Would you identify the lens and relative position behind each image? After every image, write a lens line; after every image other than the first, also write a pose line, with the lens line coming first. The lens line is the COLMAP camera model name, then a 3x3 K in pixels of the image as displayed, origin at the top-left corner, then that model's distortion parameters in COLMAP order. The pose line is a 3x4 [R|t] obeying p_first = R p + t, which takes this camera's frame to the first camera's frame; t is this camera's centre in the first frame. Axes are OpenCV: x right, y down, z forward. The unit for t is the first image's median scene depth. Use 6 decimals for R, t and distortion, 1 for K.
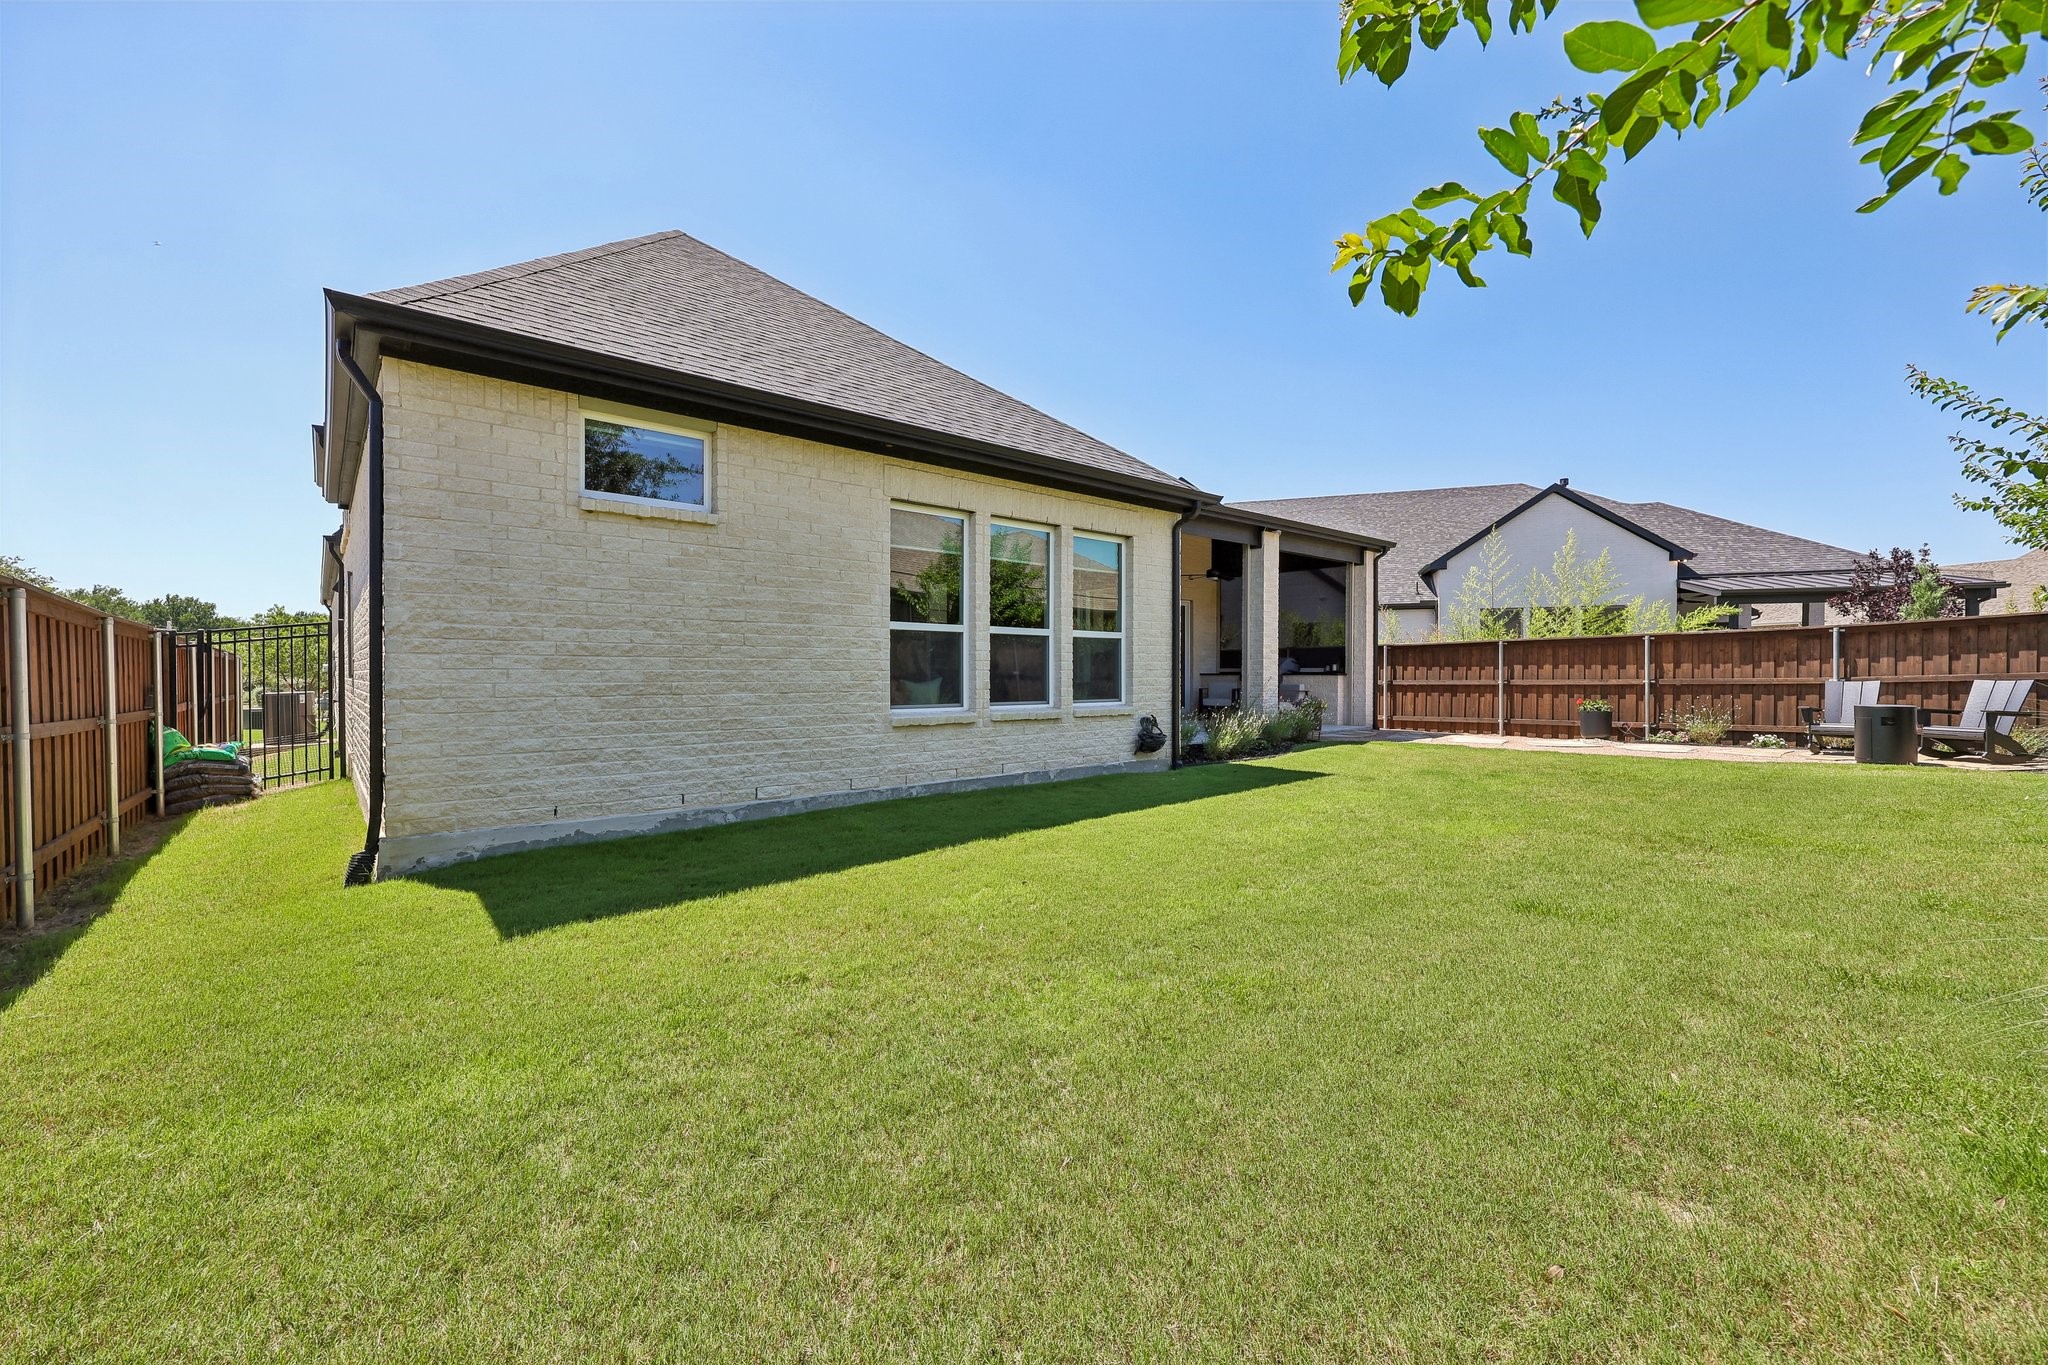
lens RADIAL K [[817.5, 0, 1027.4], [0, 817.5, 682.1], [0, 0, 1]] dist [-0.002318, -0.001011]
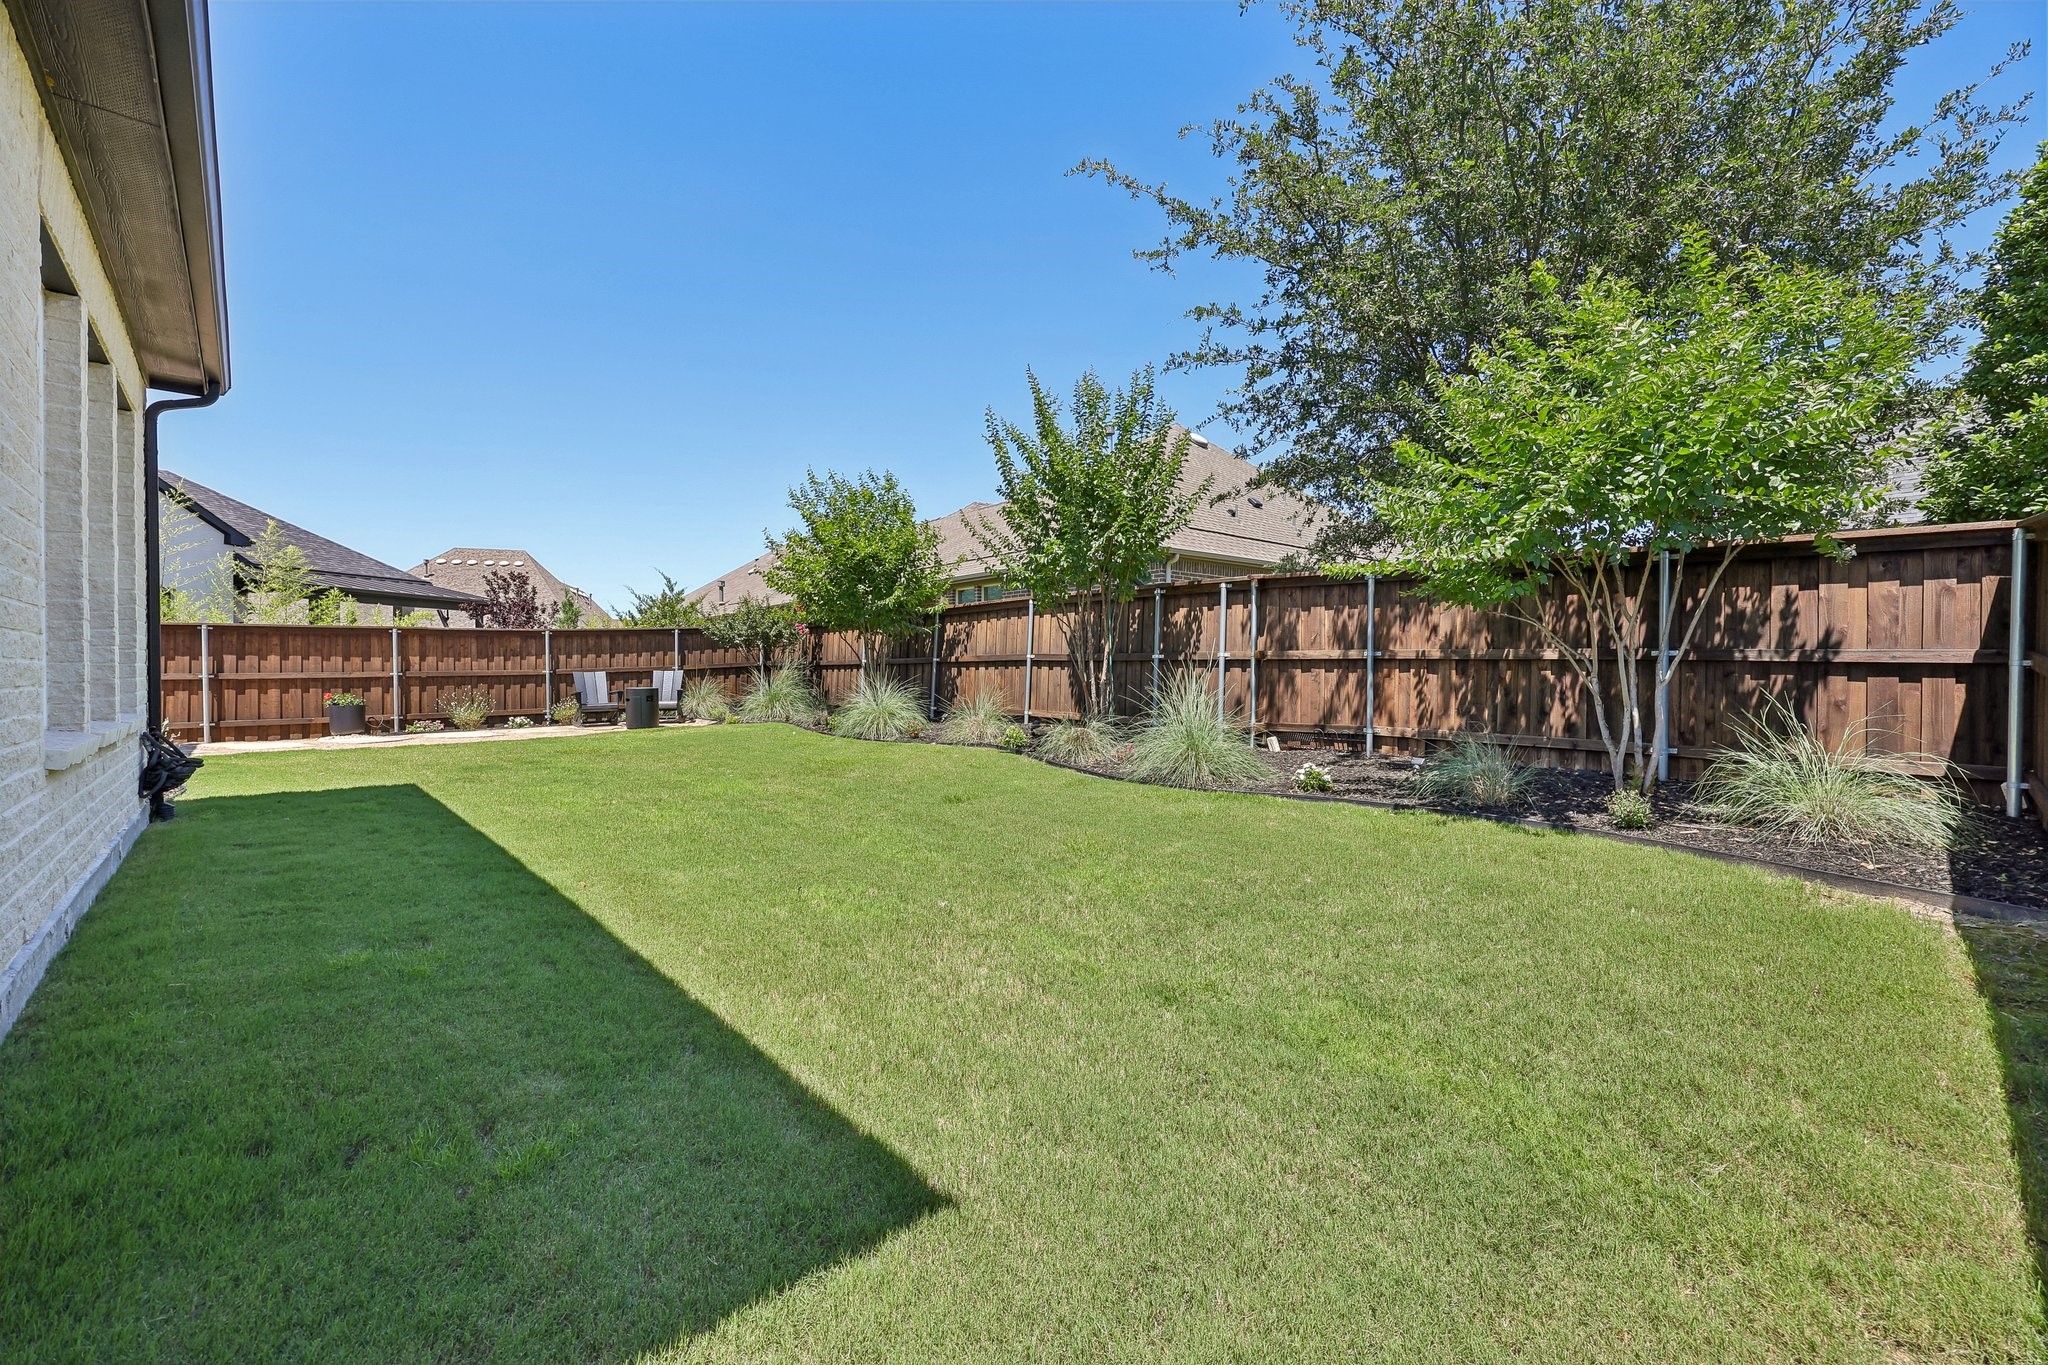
lens RADIAL K [[817.5, 0, 1026.4], [0, 817.5, 679.3], [0, 0, 1]] dist [-0.002318, -0.001011]
pose [[-0.034539, -0.008761, 0.999365, -0.273636], [0.011678, 0.999890, 0.009169, 0.005907], [-0.999335, 0.011987, -0.034432, 0.248652]]
